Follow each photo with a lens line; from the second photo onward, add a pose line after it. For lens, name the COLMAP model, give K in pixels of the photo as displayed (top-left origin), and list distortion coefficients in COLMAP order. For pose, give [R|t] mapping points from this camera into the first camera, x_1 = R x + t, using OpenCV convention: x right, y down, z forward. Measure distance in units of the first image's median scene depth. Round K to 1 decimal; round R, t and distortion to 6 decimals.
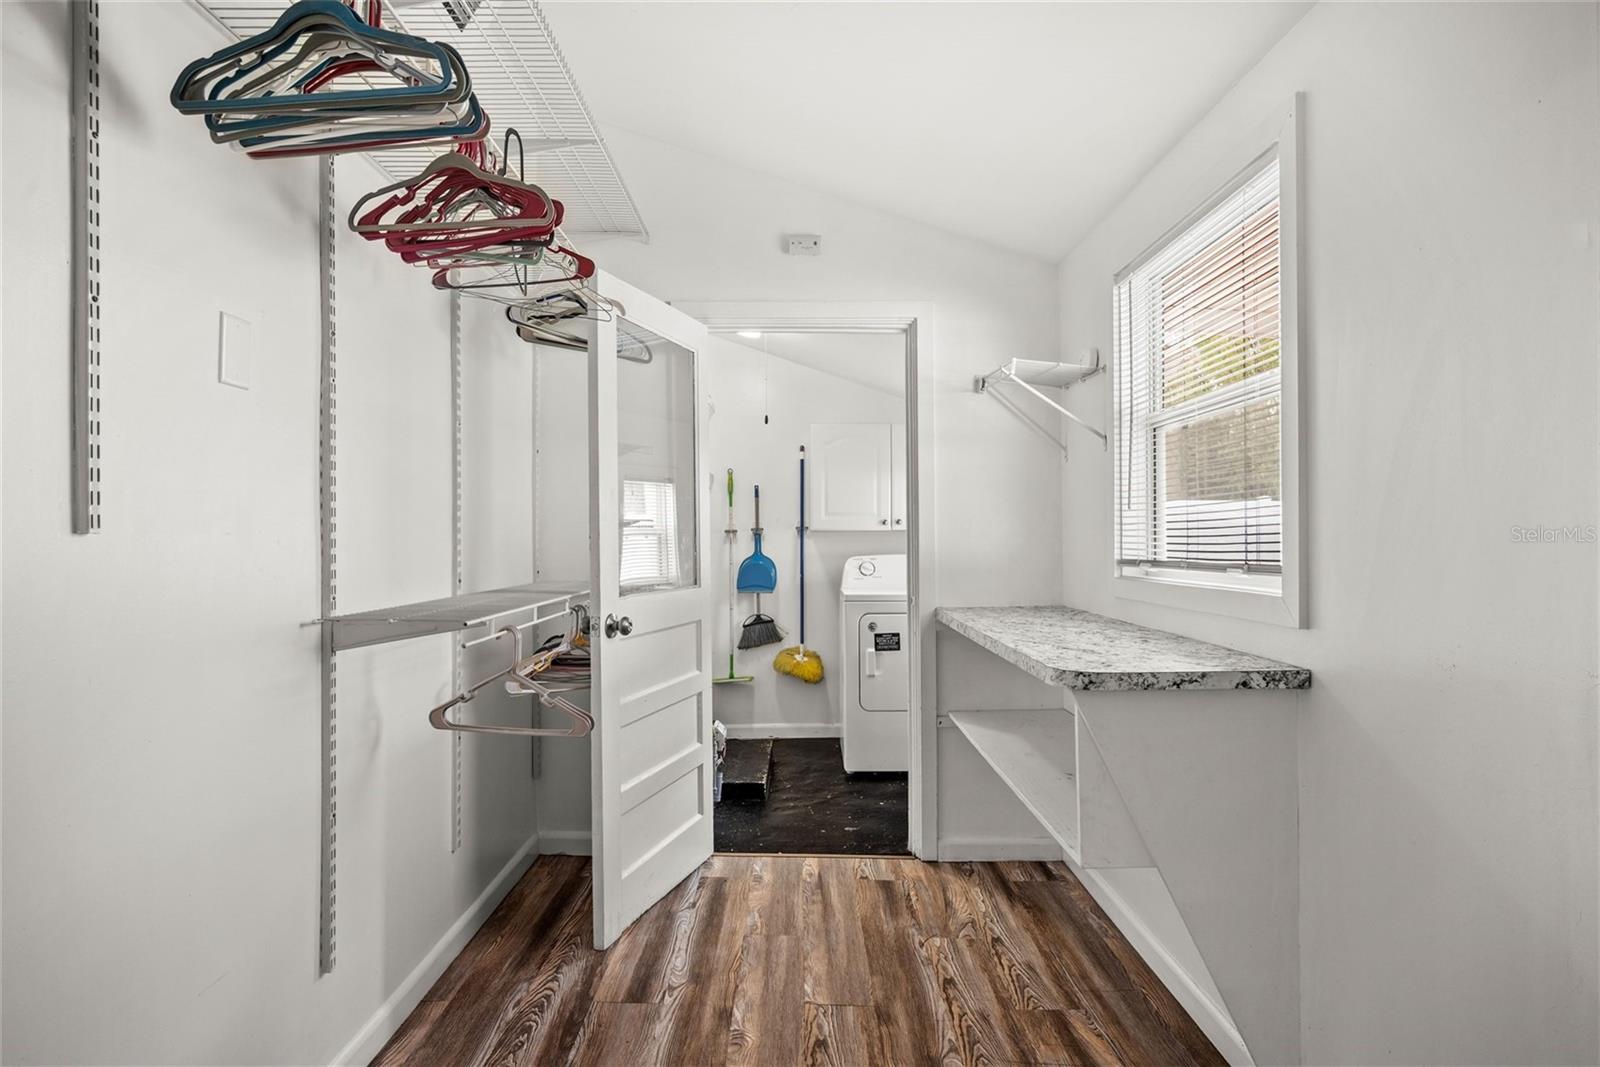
lens RADIAL K [[859.8, 0, 800.0], [0, 859.8, 533.5], [0, 0, 1]] dist [-0.000674, -0.000286]
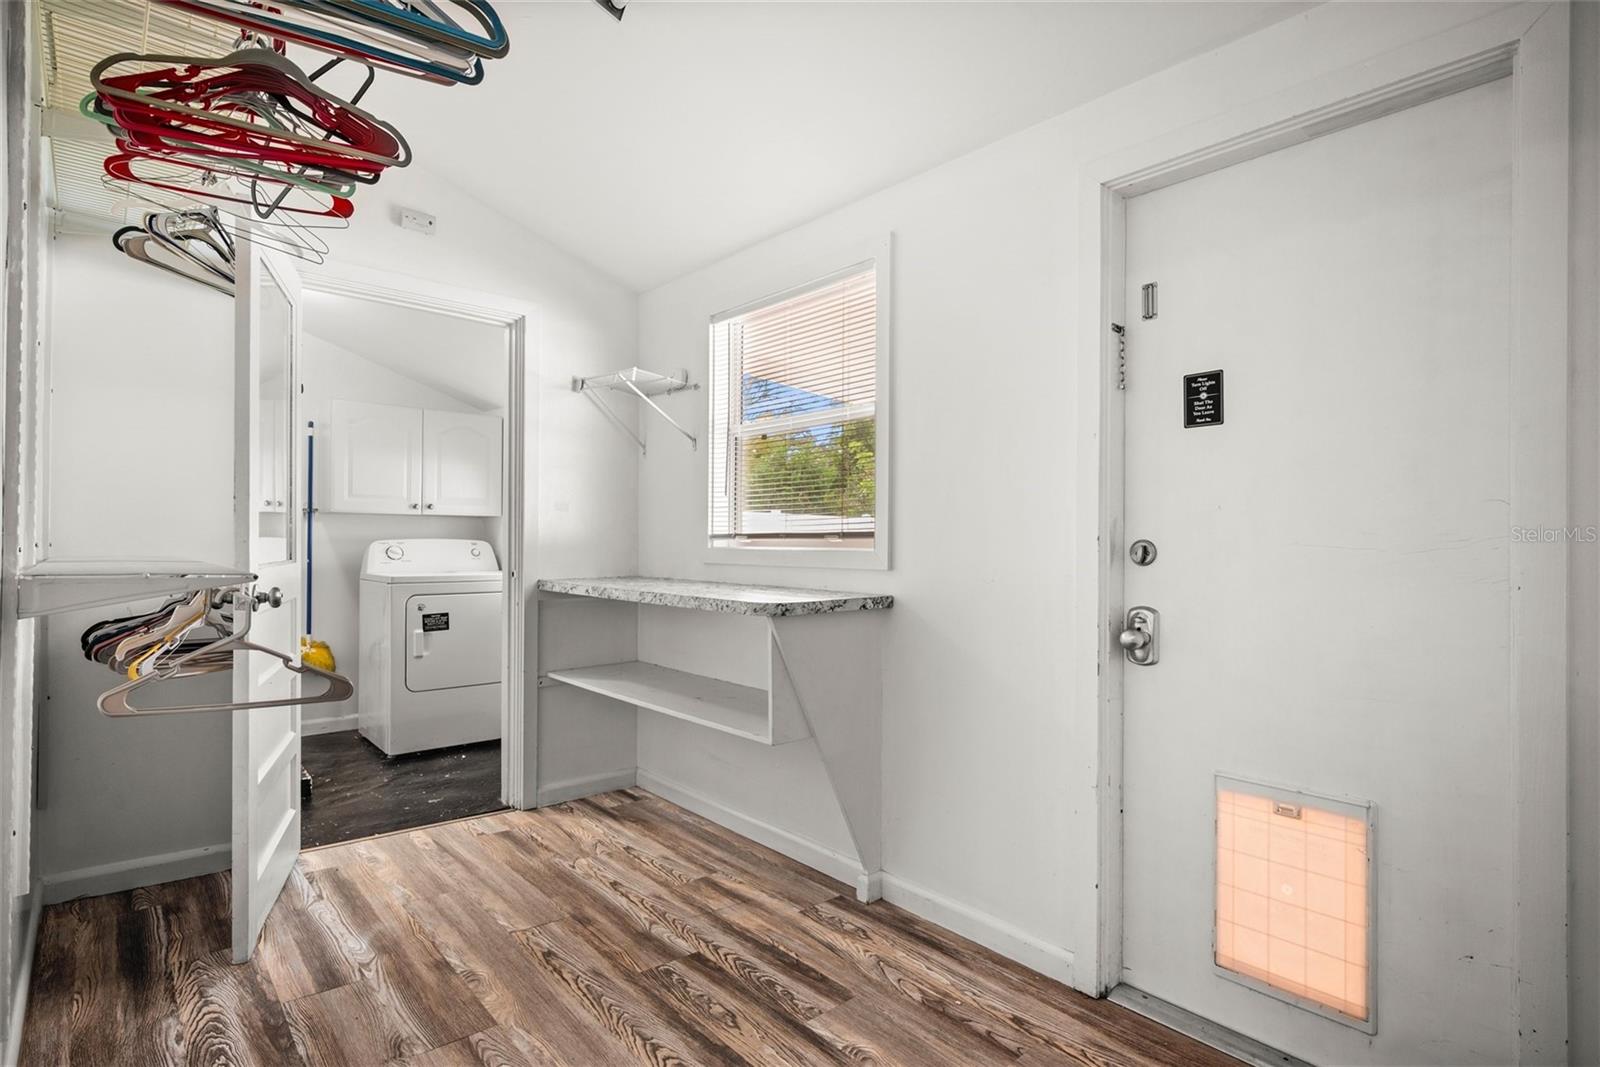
lens RADIAL K [[797.8, 0, 801.4], [0, 797.8, 537.6], [0, 0, 1]] dist [0.001173, 0.000314]
pose [[0.751149, 0.013367, 0.659997, -0.271849], [-0.014339, 0.999889, -0.003931, 0.031504], [-0.659977, -0.006511, 0.751258, 0.001616]]
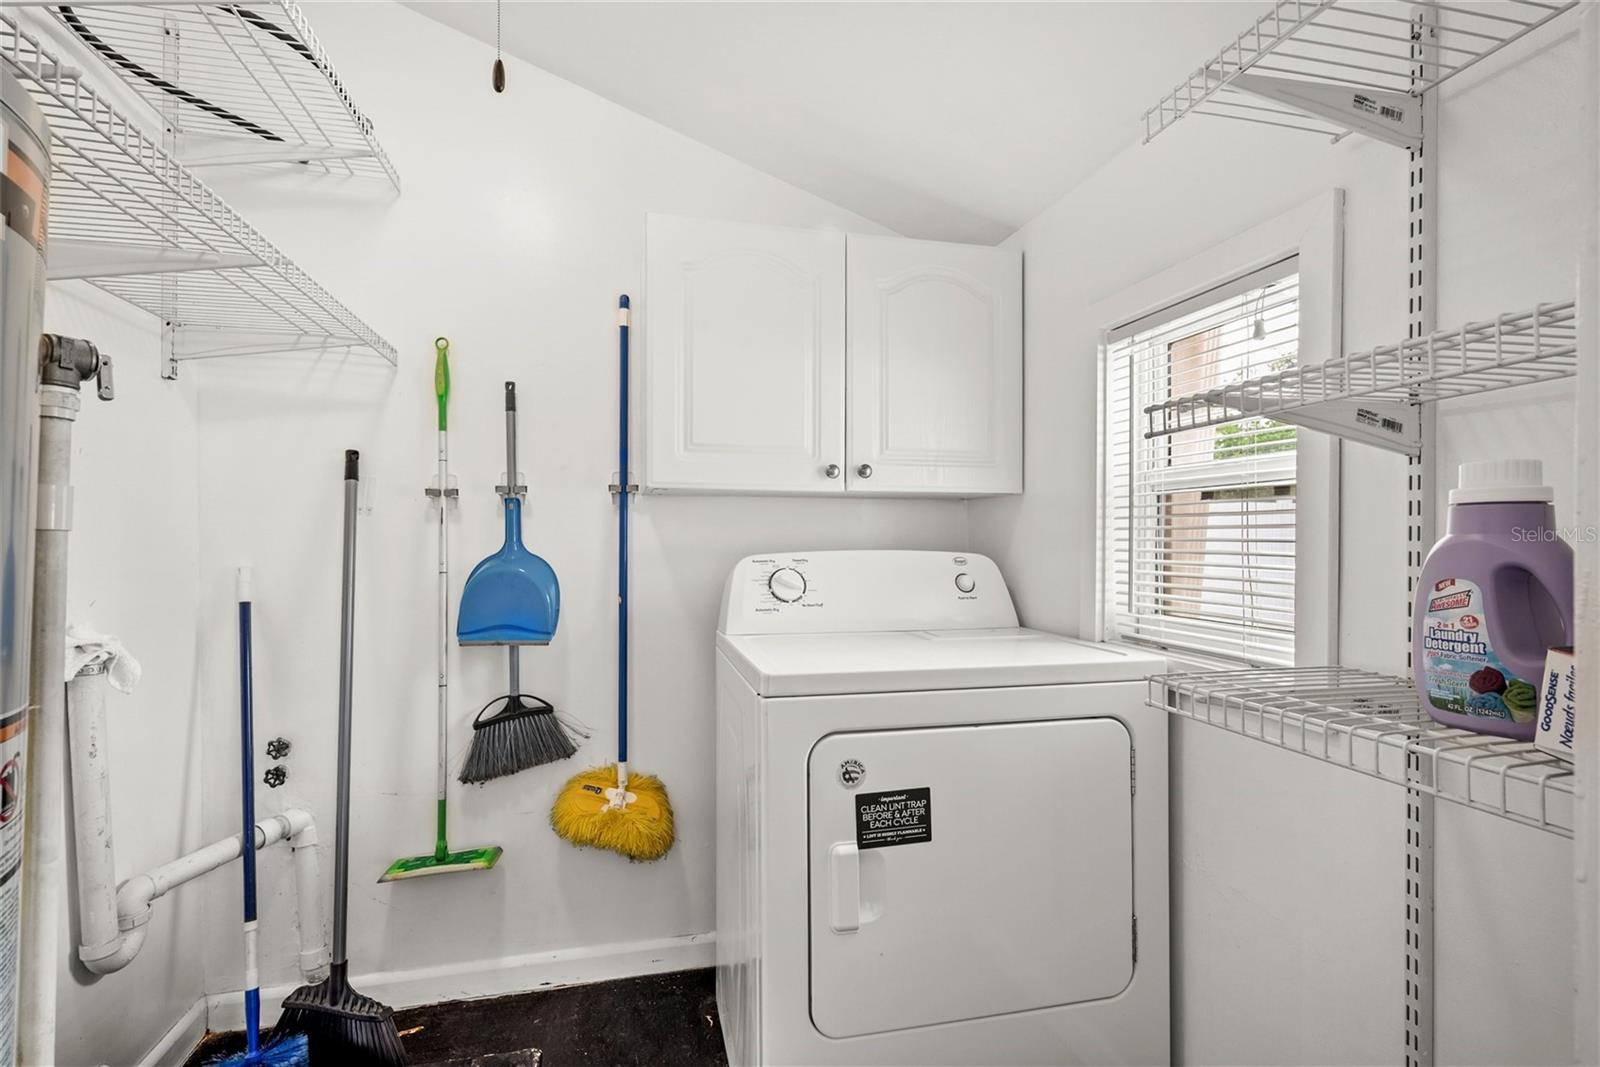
lens RADIAL K [[773.4, 0, 800.0], [0, 773.4, 533.5], [0, 0, 1]] dist [-0.000957, -0.000082]
pose [[0.972371, 0.004459, 0.233399, -0.003164], [-0.005695, 0.999973, 0.004621, 0.022988], [-0.233372, -0.005823, 0.972370, 0.985481]]
